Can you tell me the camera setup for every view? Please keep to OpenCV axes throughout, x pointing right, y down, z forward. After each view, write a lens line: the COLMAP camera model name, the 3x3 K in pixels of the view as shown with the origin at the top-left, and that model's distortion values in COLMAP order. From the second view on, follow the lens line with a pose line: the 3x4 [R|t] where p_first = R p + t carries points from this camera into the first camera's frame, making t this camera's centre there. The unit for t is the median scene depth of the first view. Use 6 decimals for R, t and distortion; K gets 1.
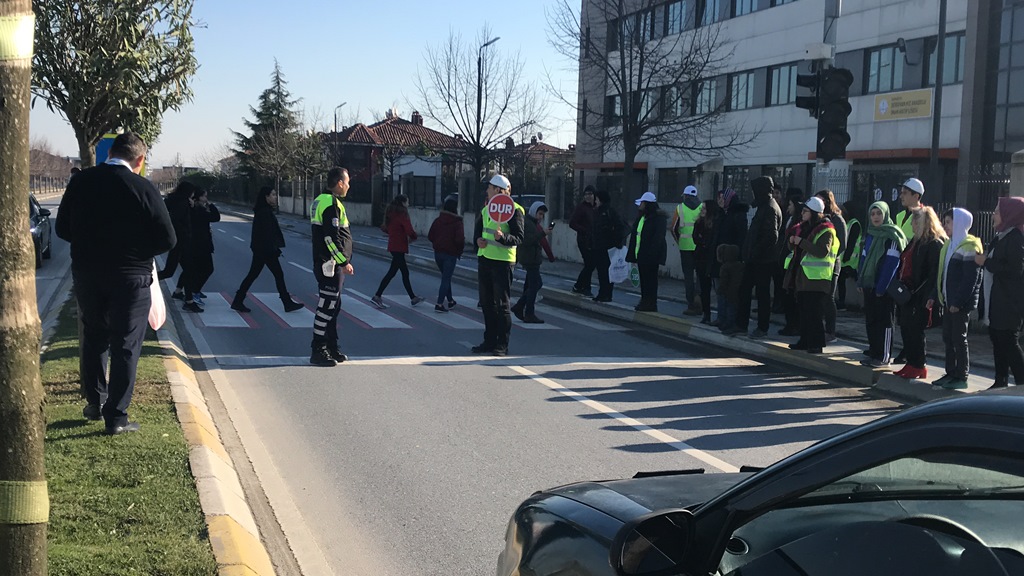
lens RADIAL K [[1177.8, 0, 490.3], [0, 1177.8, 293.9], [0, 0, 1]] dist [0.164154, -0.493566]
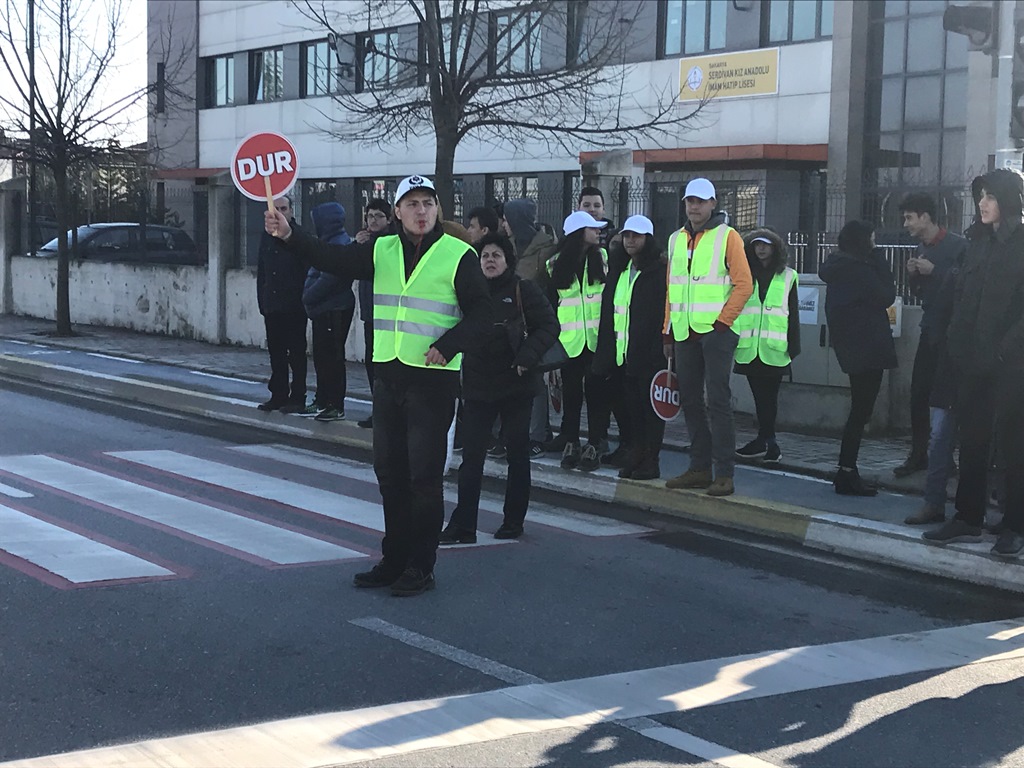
lens RADIAL K [[1781.5, 0, 512.0], [0, 1781.5, 384.0], [0, 0, 1]] dist [0.081995, -0.089390]
pose [[0.952851, -0.035478, 0.301356, -0.052330], [0.033472, 0.999370, 0.011818, -0.013728], [-0.301585, -0.001173, 0.953438, 0.161582]]
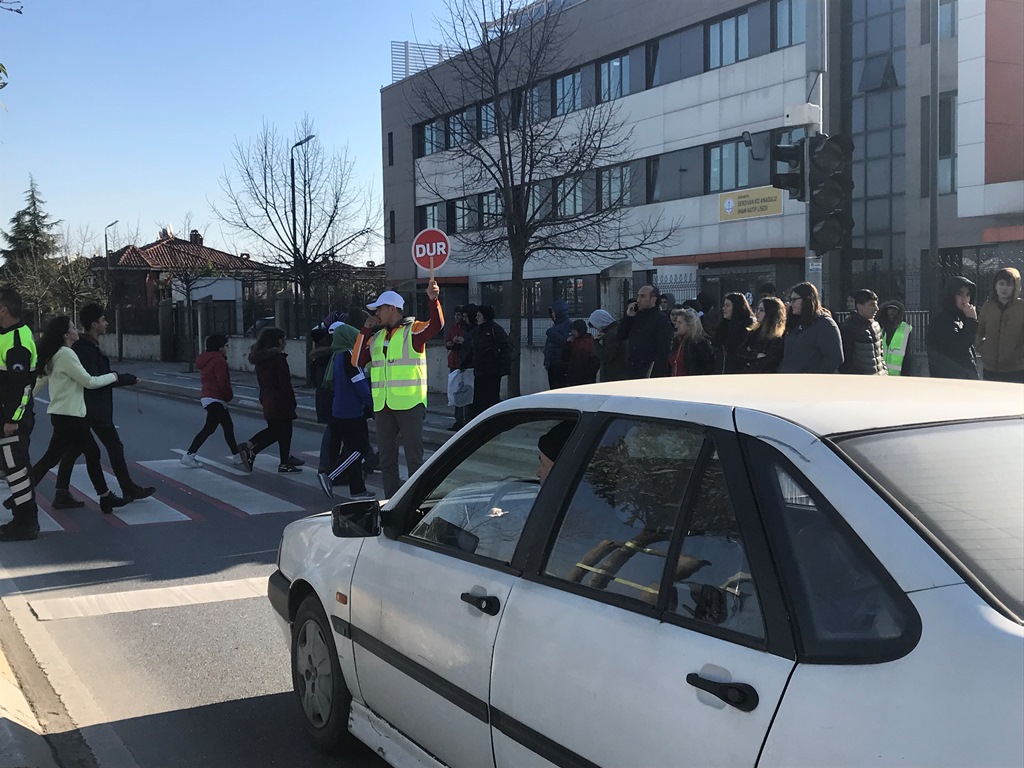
lens RADIAL K [[1228.4, 0, 507.3], [0, 1228.4, 372.6], [0, 0, 1]] dist [0.169657, -0.633114]
pose [[0.980908, -0.053674, 0.186919, -0.031978], [0.060447, 0.997699, -0.030717, -0.008681], [-0.184840, 0.041429, 0.981895, 0.099055]]
